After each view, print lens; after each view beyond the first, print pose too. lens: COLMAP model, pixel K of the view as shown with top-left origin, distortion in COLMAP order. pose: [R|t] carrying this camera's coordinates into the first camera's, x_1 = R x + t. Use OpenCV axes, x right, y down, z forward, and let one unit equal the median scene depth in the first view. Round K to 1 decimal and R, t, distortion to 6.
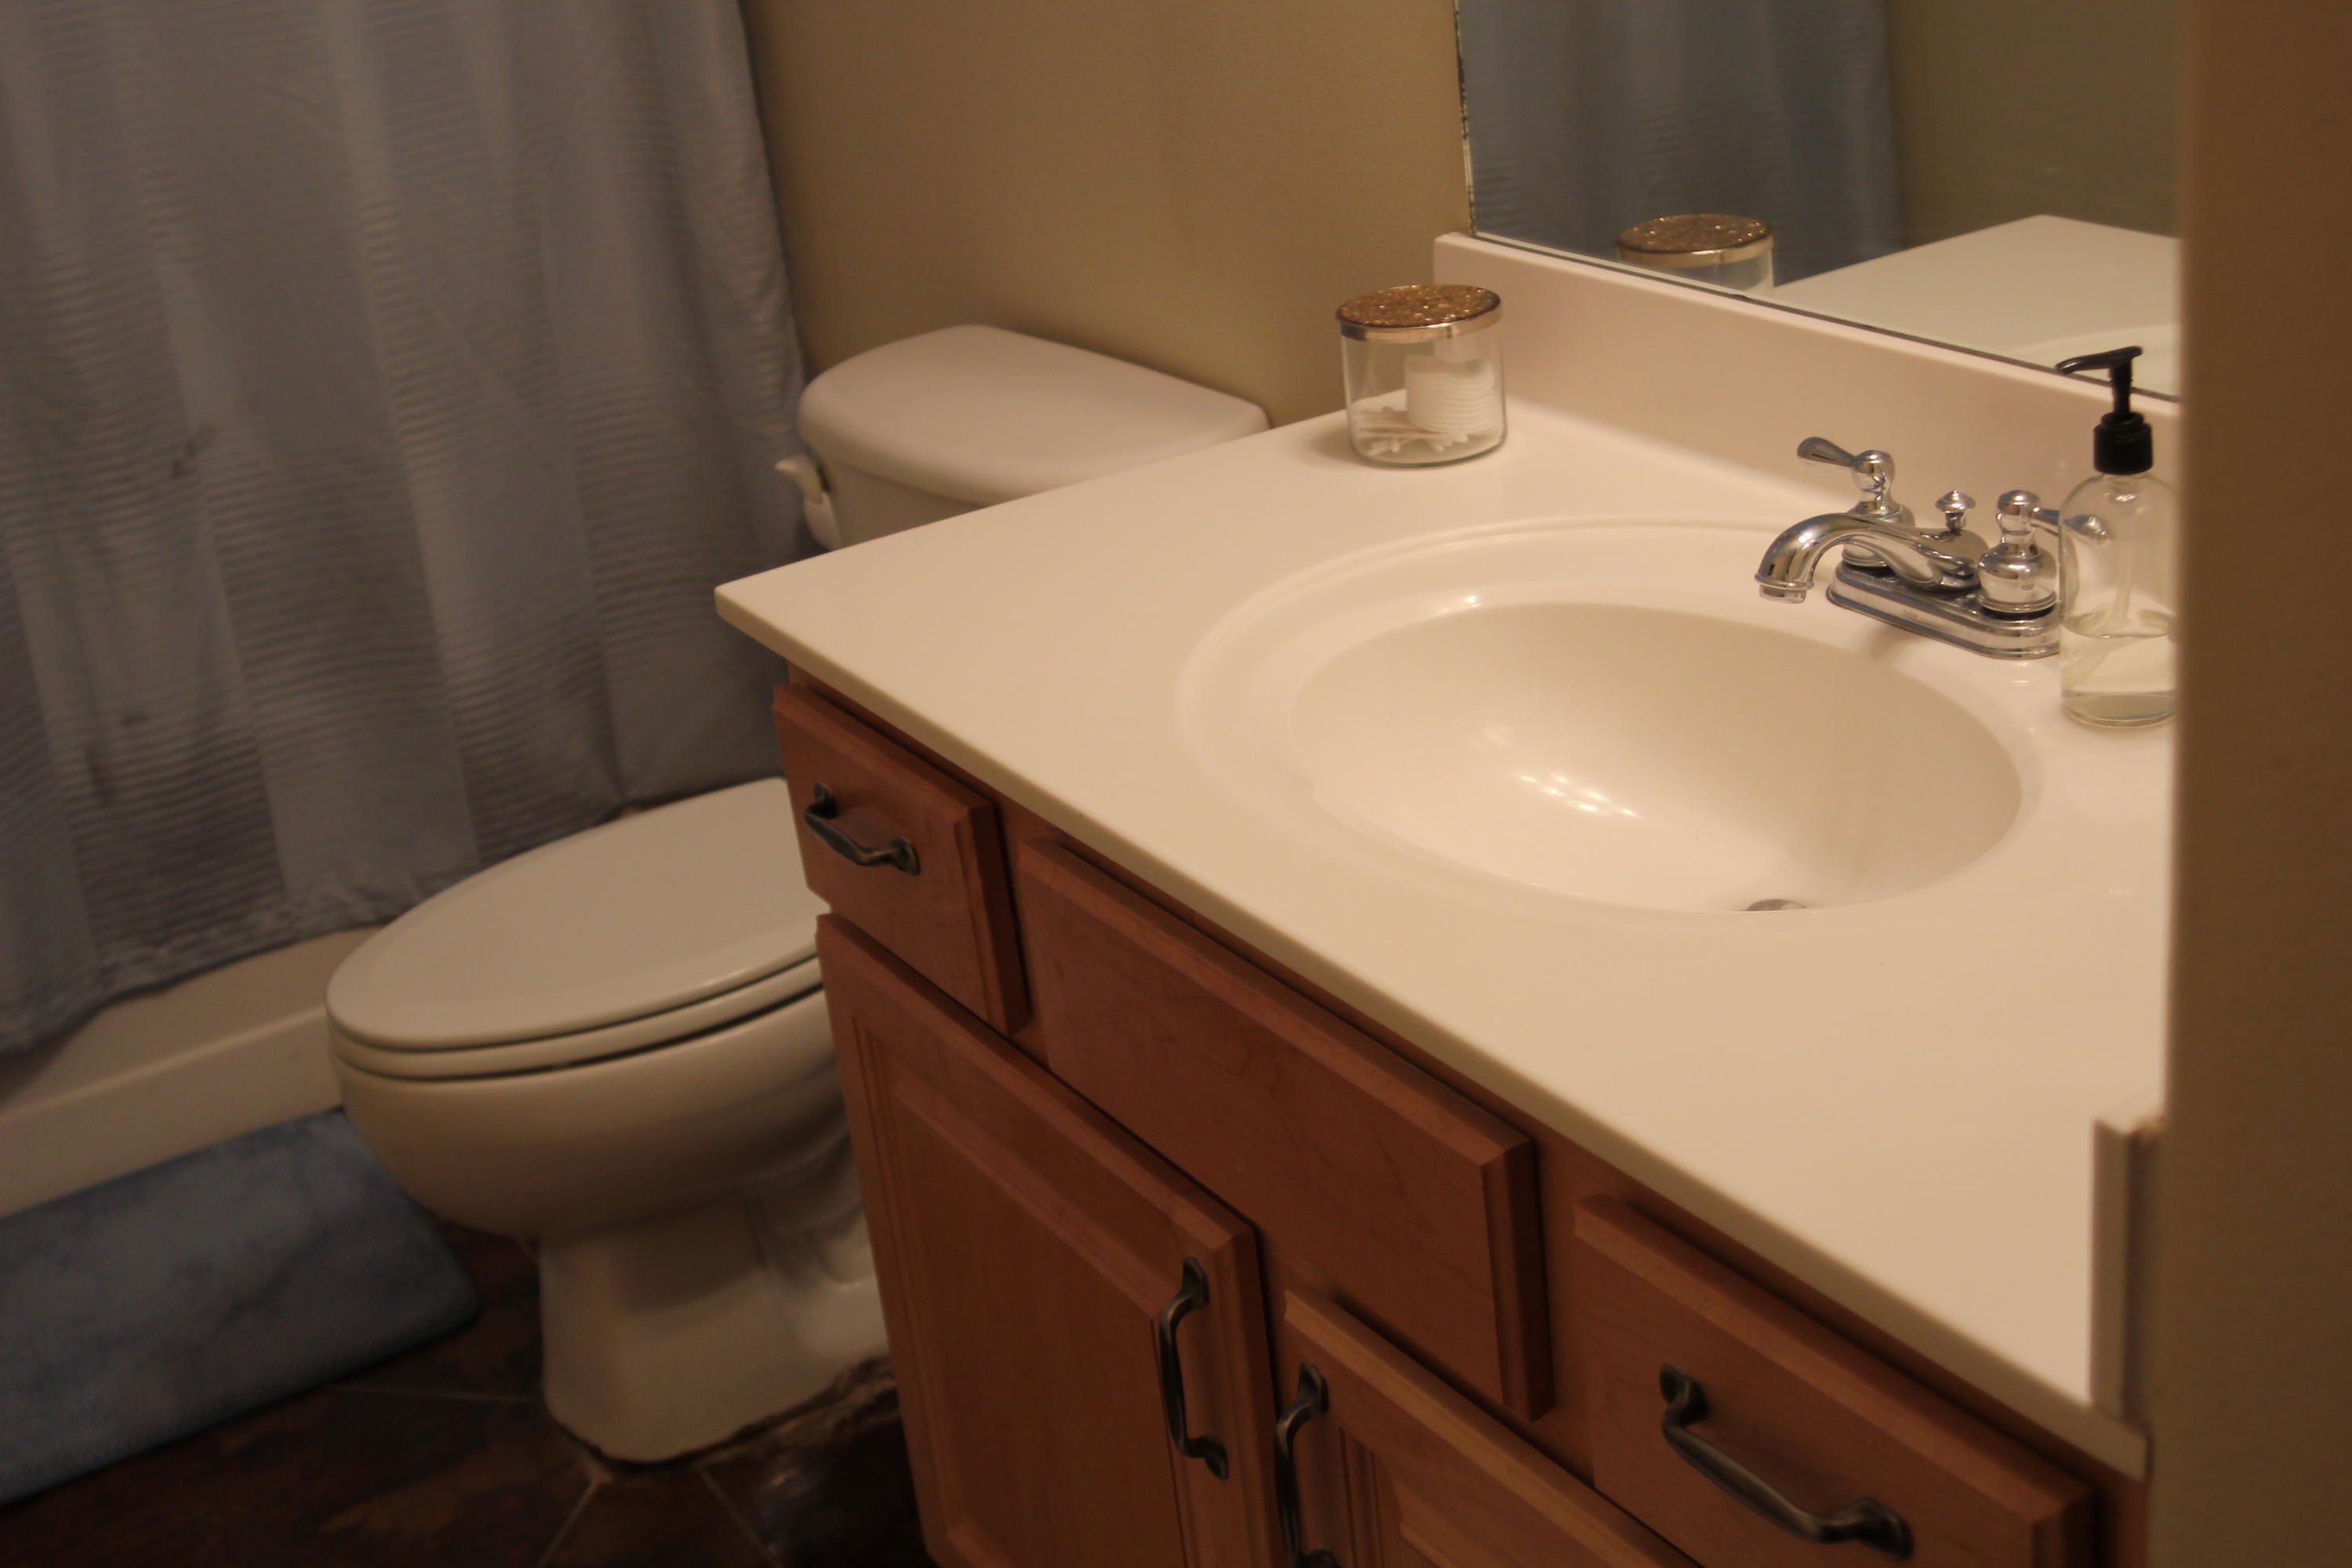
lens RADIAL K [[3048.6, 0, 1178.7], [0, 3048.6, 780.5], [0, 0, 1]] dist [-0.099276, 0.000000]
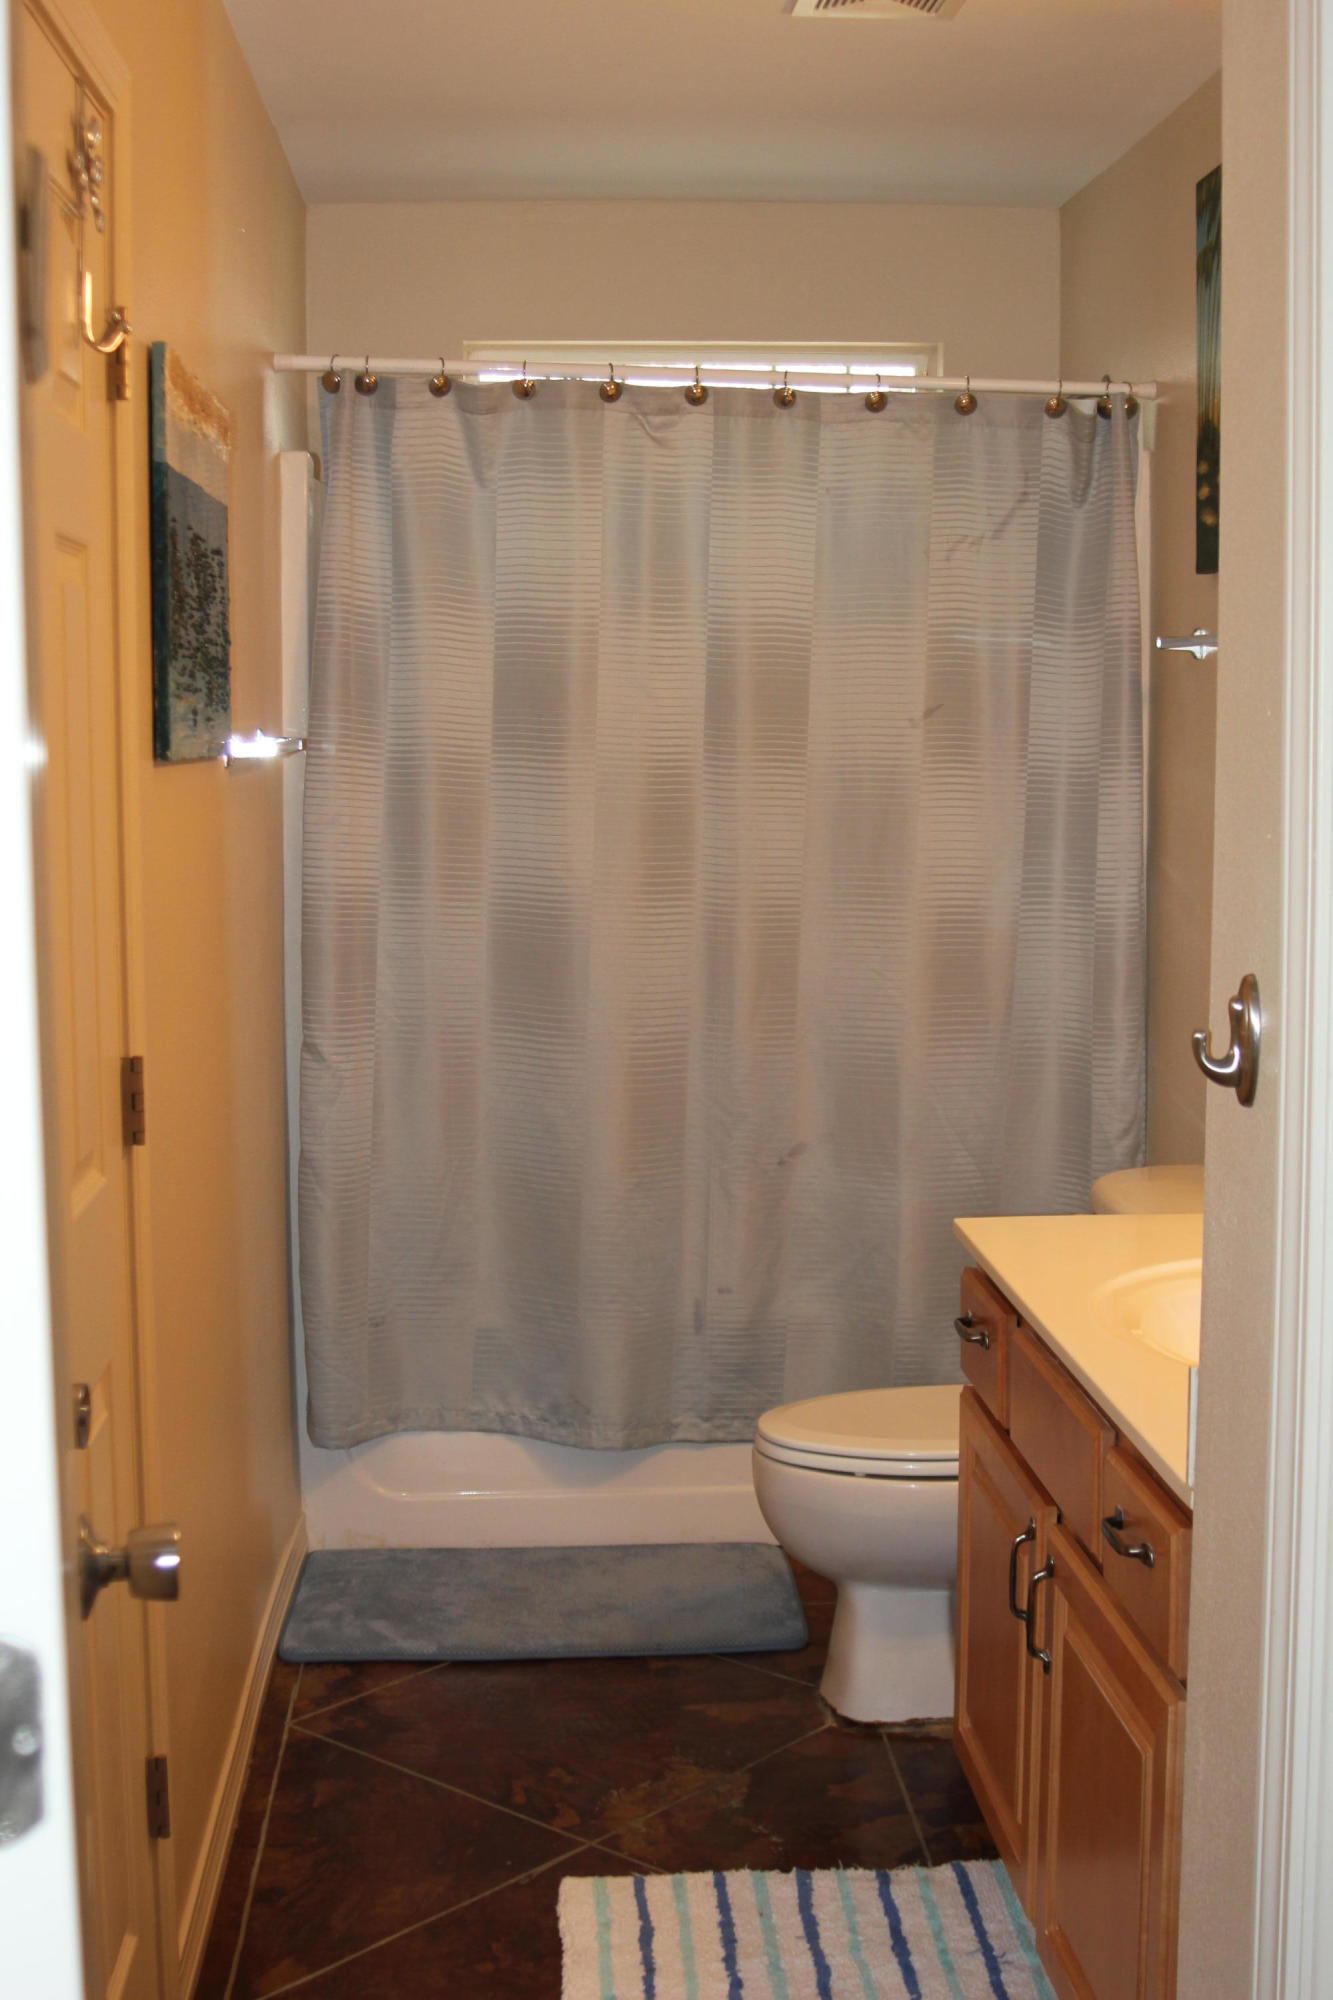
lens RADIAL K [[2592.4, 0, 666.4], [0, 2592.4, 999.3], [0, 0, 1]] dist [-0.099276, 0.000000]
pose [[0.889576, 0.175427, -0.421759, 0.261044], [-0.272382, 0.944920, -0.181477, 0.112929], [0.366692, 0.276317, 0.888361, -0.464400]]
